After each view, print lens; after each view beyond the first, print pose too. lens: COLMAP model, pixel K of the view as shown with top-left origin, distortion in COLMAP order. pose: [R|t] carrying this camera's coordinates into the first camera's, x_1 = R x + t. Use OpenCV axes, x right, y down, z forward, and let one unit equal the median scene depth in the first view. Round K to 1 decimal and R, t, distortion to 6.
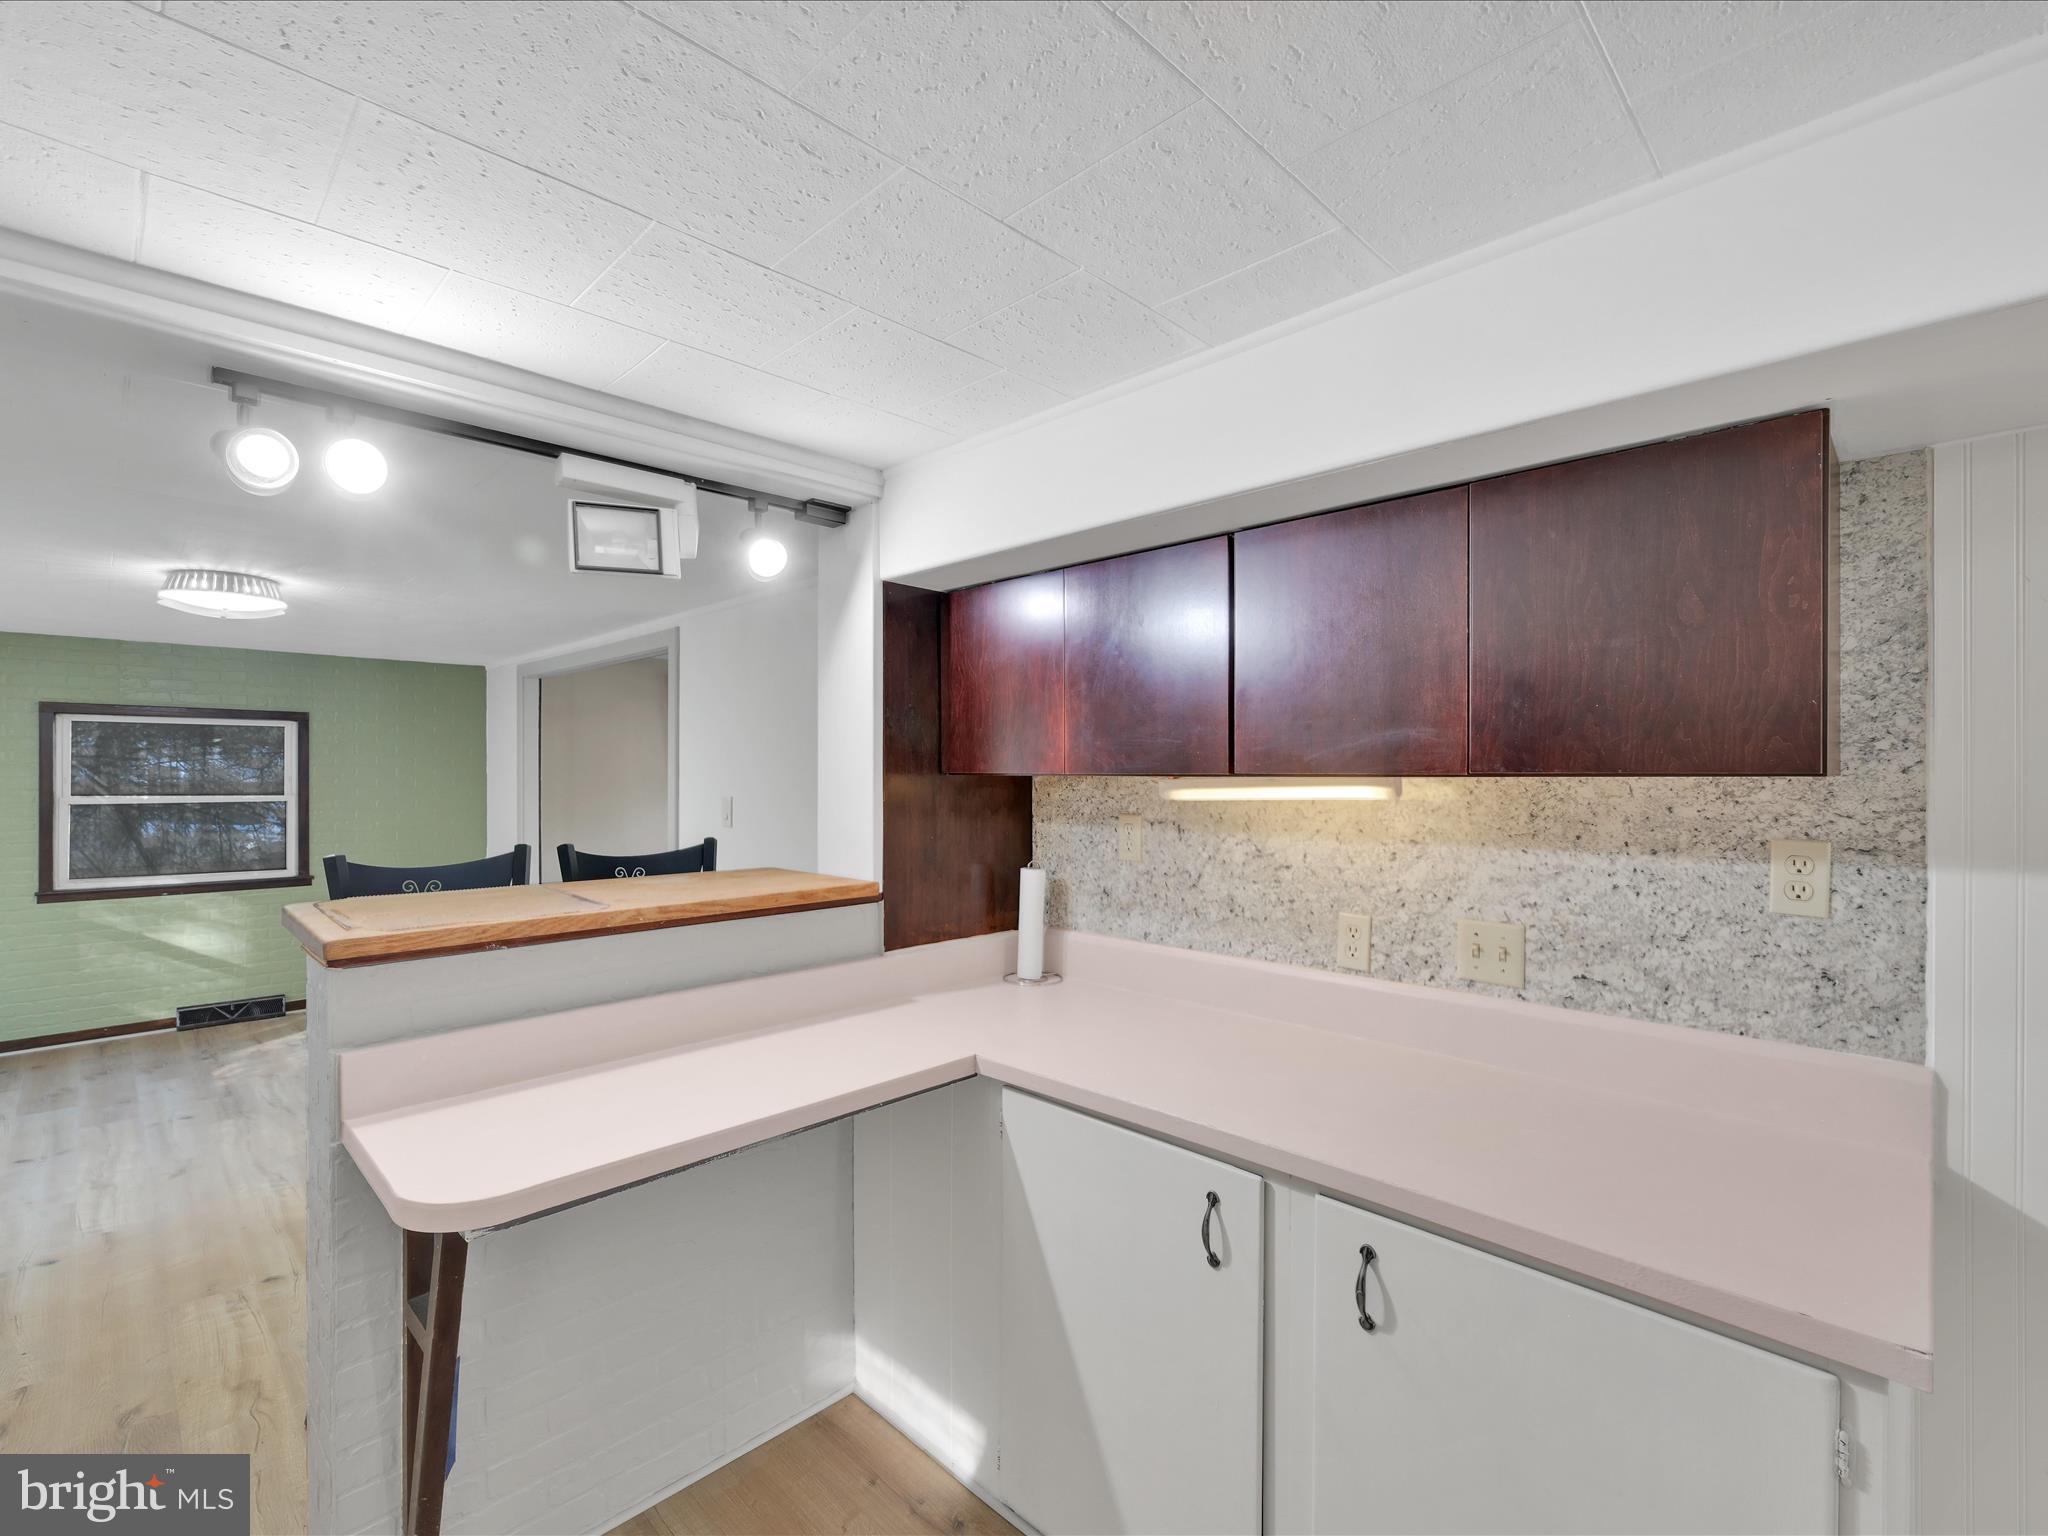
lens RADIAL K [[918.6, 0, 1057.4], [0, 918.6, 771.1], [0, 0, 1]] dist [-0.000371, 0.000139]
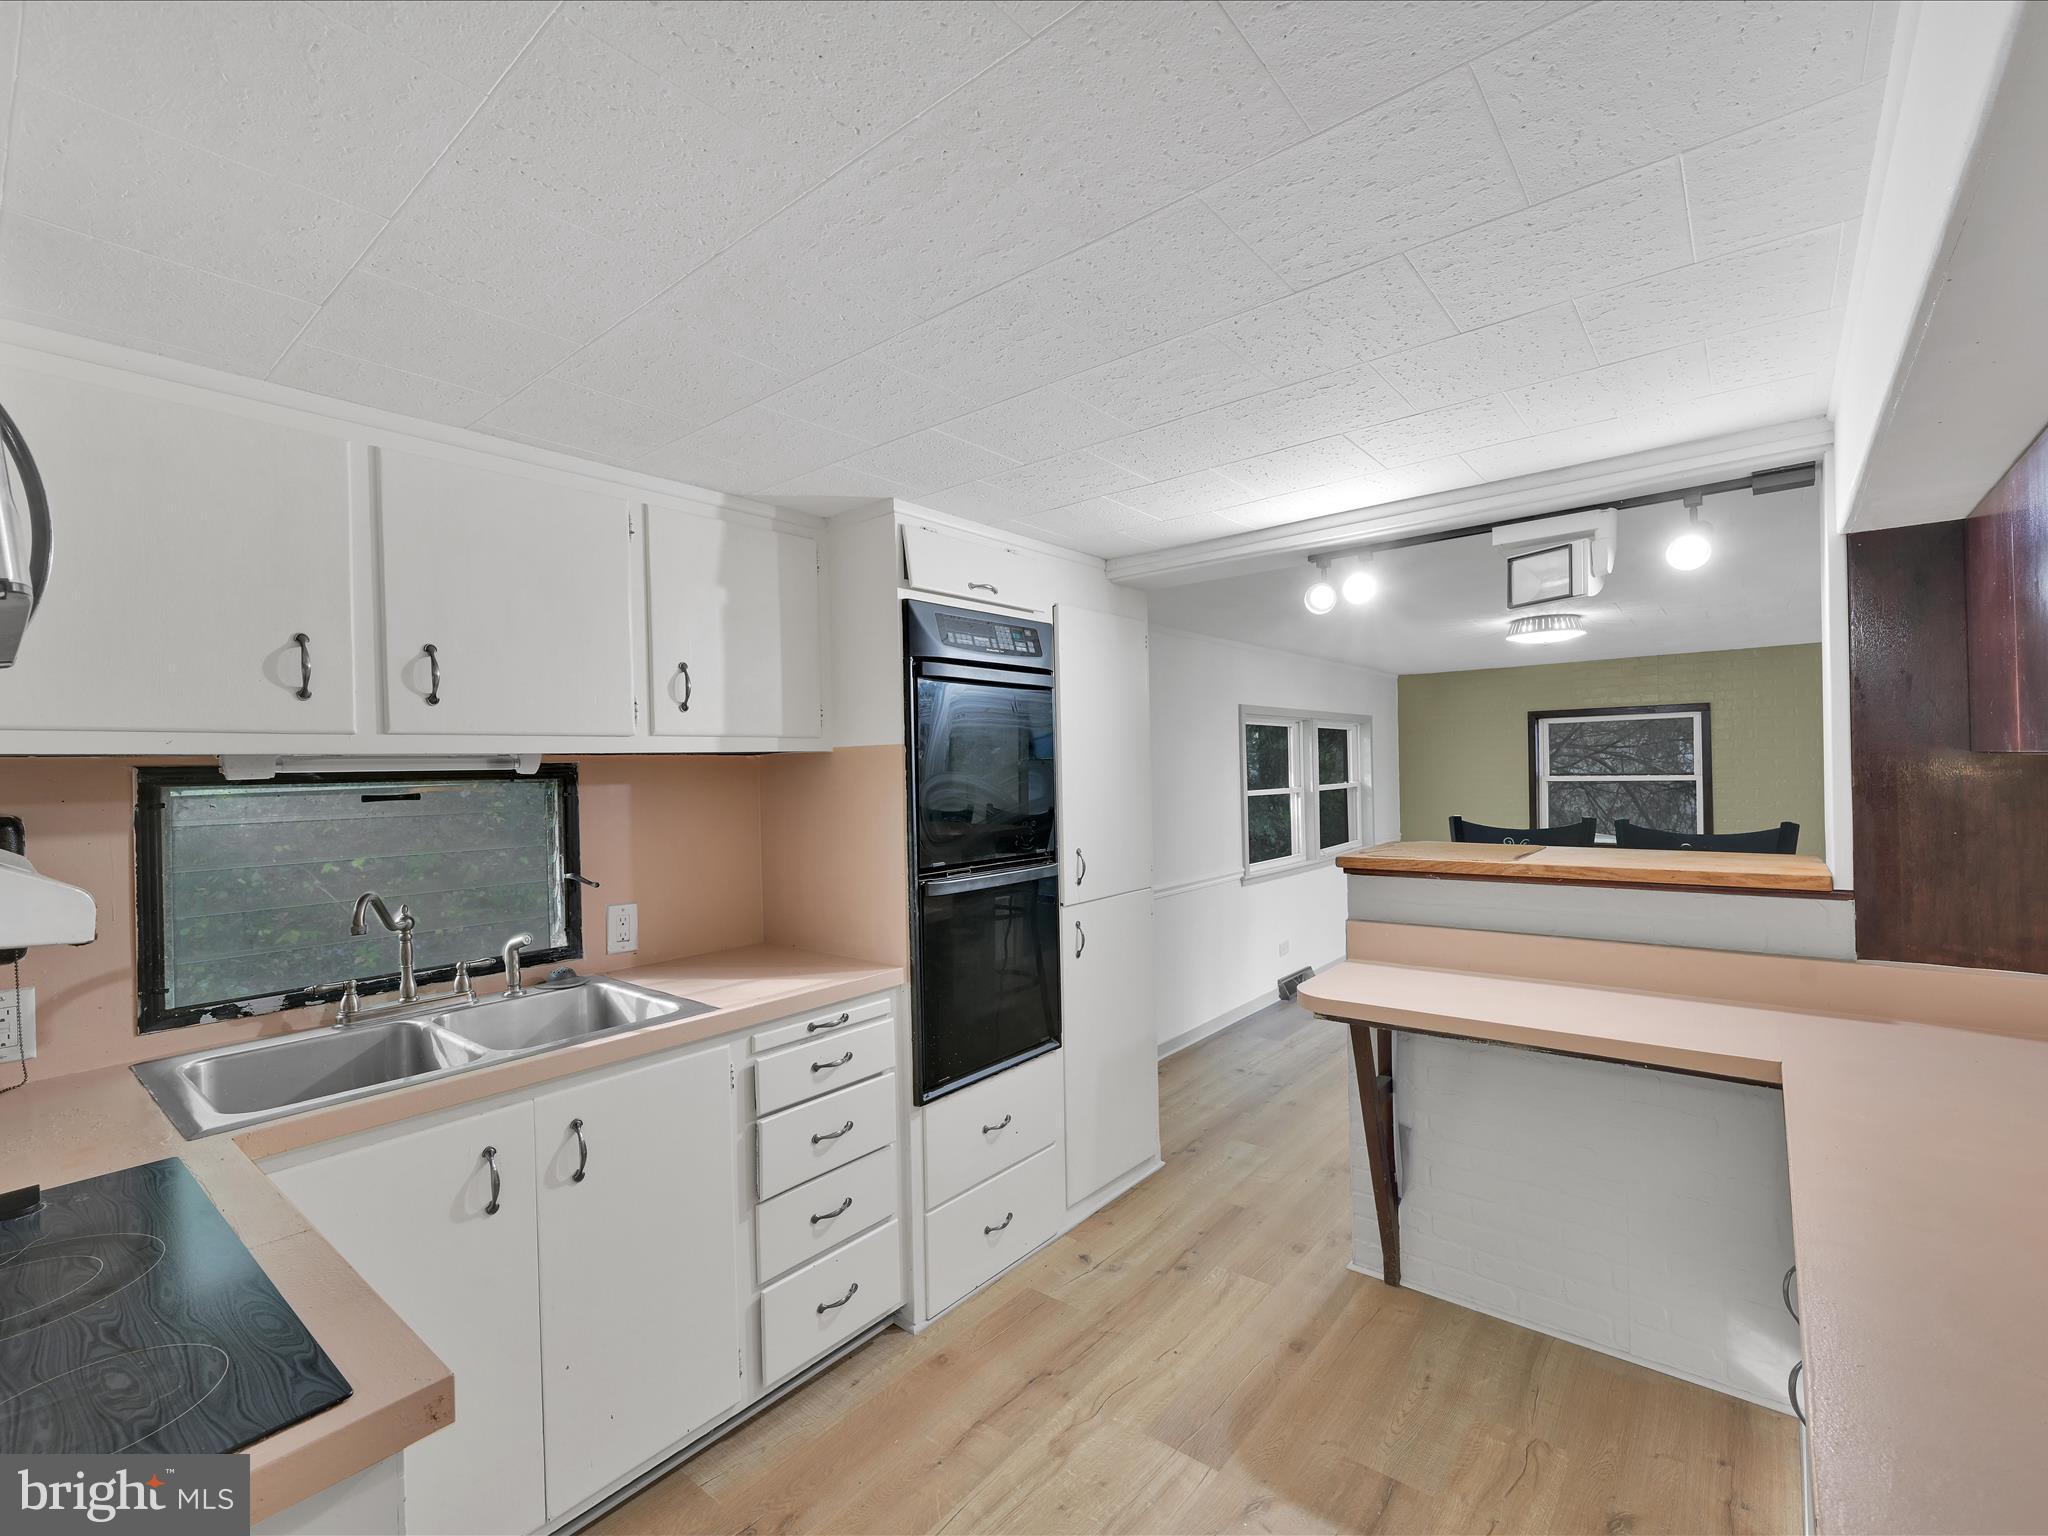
lens RADIAL K [[918.6, 0, 1057.4], [0, 918.6, 771.1], [0, 0, 1]] dist [-0.000371, 0.000139]
pose [[0.108572, -0.000707, -0.994088, 0.590137], [0.022727, 0.999740, 0.001771, -0.000272], [0.993829, -0.022785, 0.108560, 0.152050]]
